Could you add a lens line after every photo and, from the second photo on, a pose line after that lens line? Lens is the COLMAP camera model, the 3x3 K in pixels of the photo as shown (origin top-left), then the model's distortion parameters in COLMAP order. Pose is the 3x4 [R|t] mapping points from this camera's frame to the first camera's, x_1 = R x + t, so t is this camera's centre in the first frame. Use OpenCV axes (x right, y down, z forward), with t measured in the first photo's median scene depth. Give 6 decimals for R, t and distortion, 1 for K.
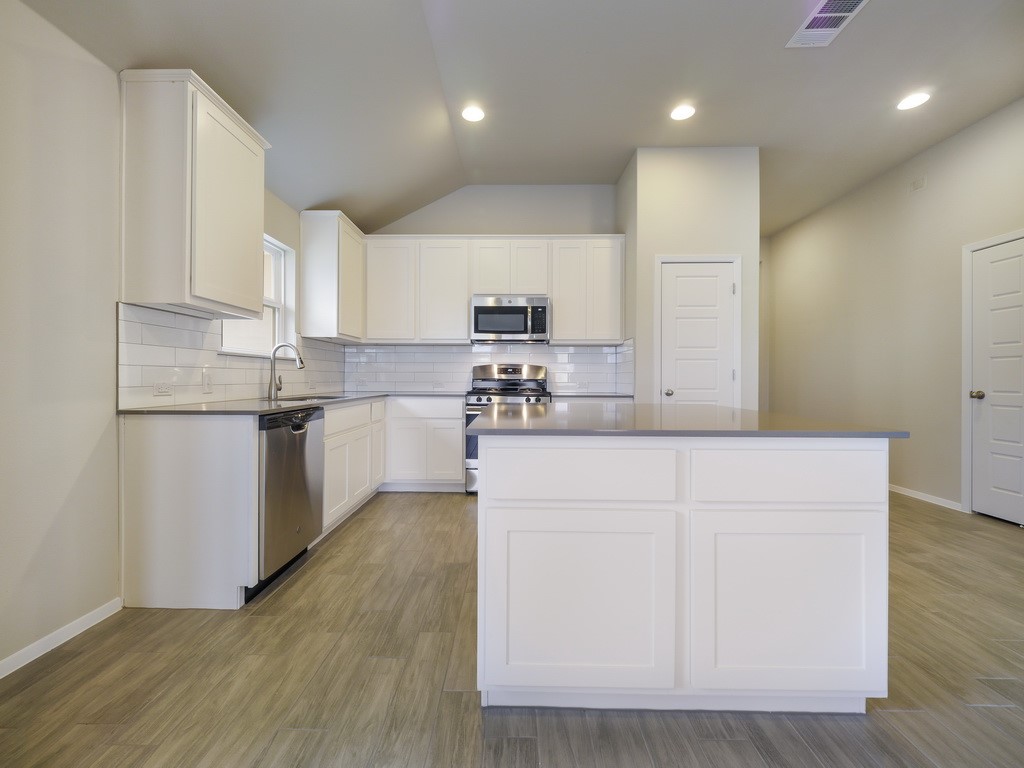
lens RADIAL K [[433.5, 0, 504.9], [0, 433.5, 378.0], [0, 0, 1]] dist [0.003283, -0.000034]
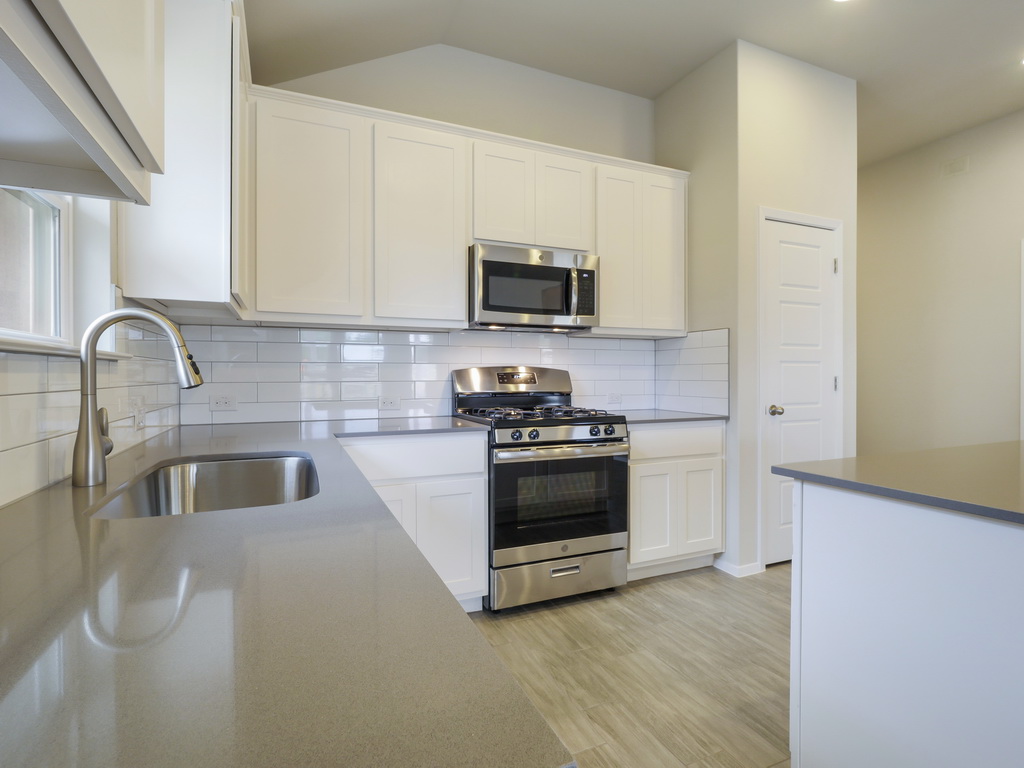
lens RADIAL K [[502.4, 0, 513.0], [0, 502.4, 376.8], [0, 0, 1]] dist [0.001283, -0.000184]
pose [[0.913387, -0.005961, 0.407050, -0.309213], [0.006355, 0.999980, 0.000385, -0.020974], [-0.407044, 0.002235, 0.913406, 0.433849]]
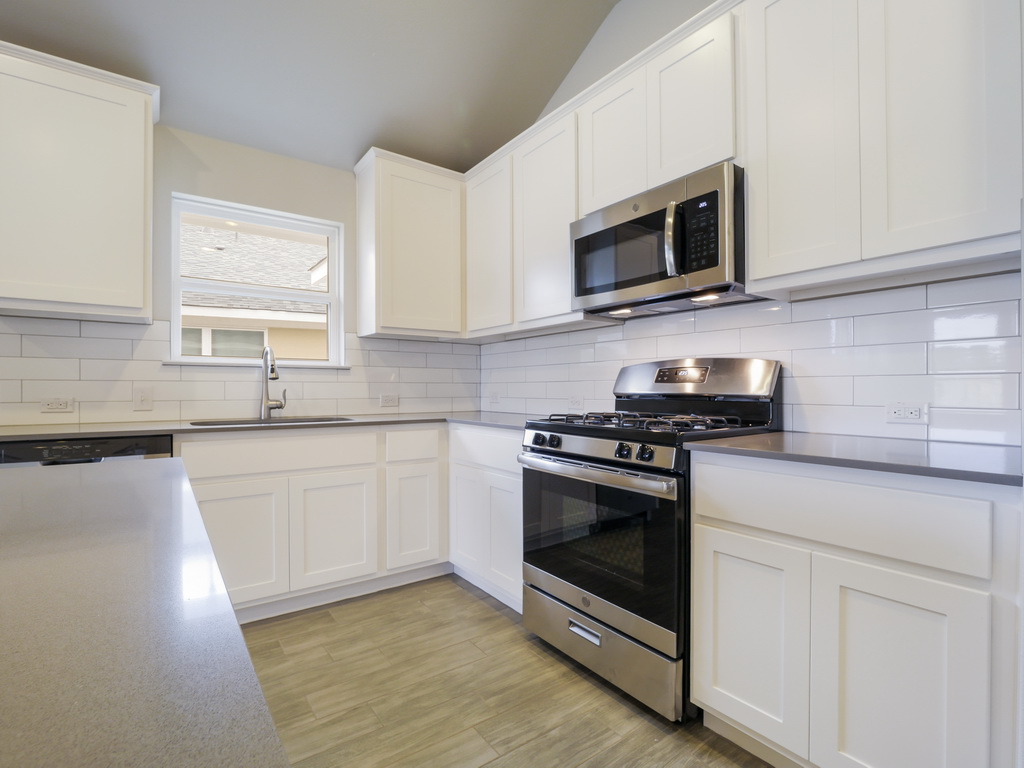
lens RADIAL K [[502.4, 0, 506.9], [0, 502.4, 387.4], [0, 0, 1]] dist [0.001283, -0.000184]
pose [[0.586118, -0.006743, -0.810198, 0.347145], [0.002928, 0.999976, -0.006204, -0.001662], [0.810220, 0.001264, 0.586124, 0.651052]]
